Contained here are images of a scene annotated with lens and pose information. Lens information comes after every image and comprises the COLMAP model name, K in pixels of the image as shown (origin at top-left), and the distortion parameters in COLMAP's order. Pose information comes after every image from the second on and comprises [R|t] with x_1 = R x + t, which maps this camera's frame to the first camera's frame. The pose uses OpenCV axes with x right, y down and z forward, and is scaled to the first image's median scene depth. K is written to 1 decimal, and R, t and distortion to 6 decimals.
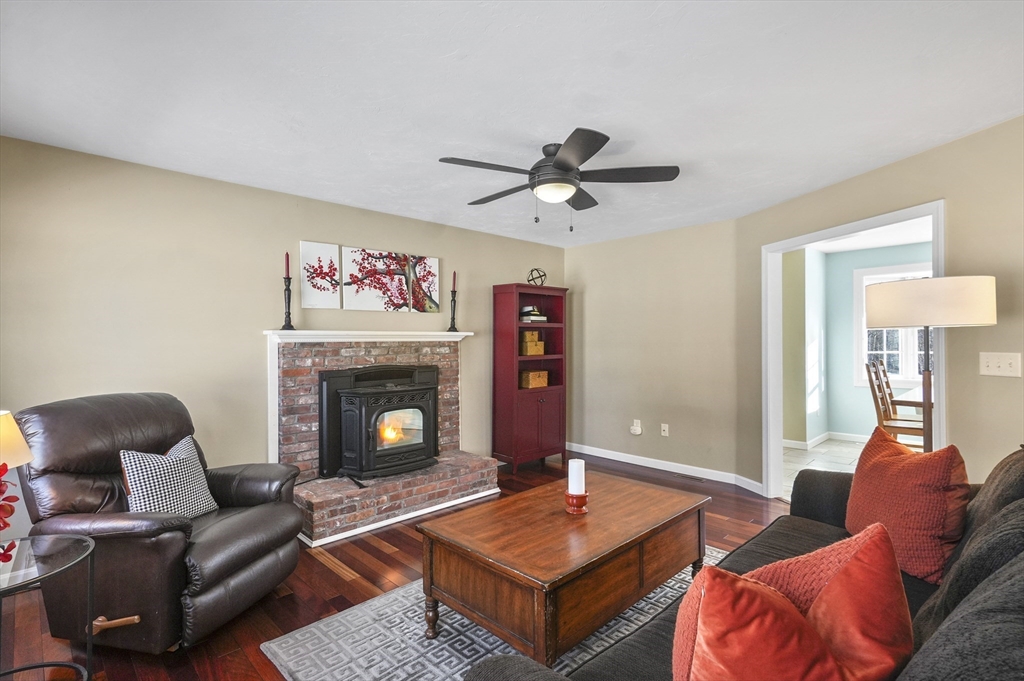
lens RADIAL K [[502.3, 0, 517.3], [0, 502.3, 339.7], [0, 0, 1]] dist [0.033422, -0.000221]
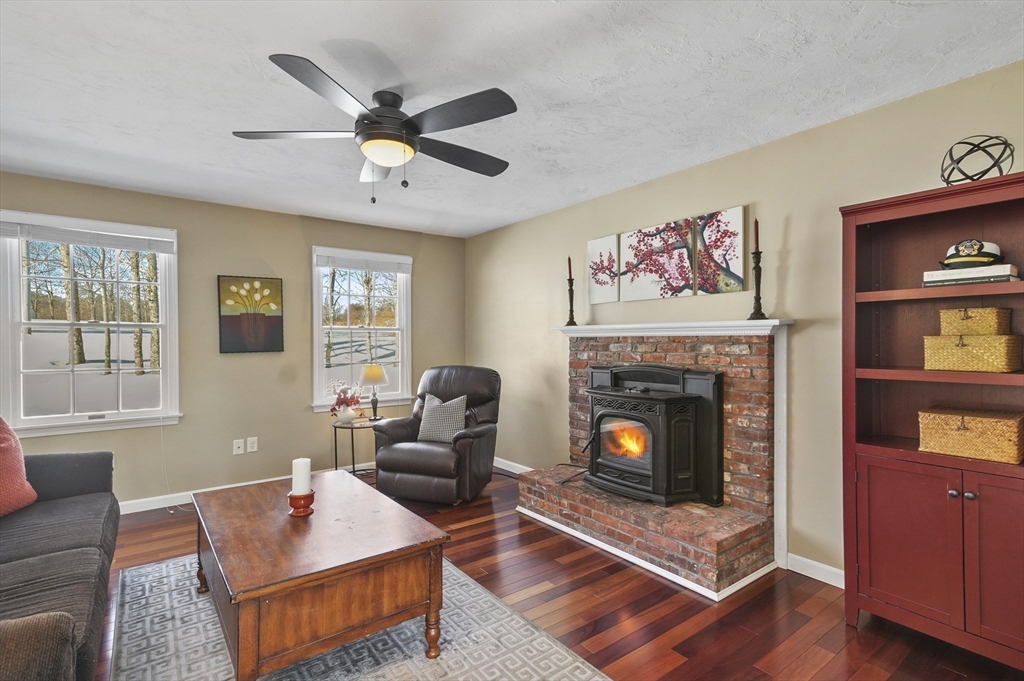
lens RADIAL K [[502.3, 0, 505.5], [0, 502.3, 345.1], [0, 0, 1]] dist [0.033422, -0.000221]
pose [[-0.144036, 0.018456, -0.989400, 0.574468], [0.005139, 0.999827, 0.017903, 0.002414], [0.989559, -0.002506, -0.144106, 0.868516]]
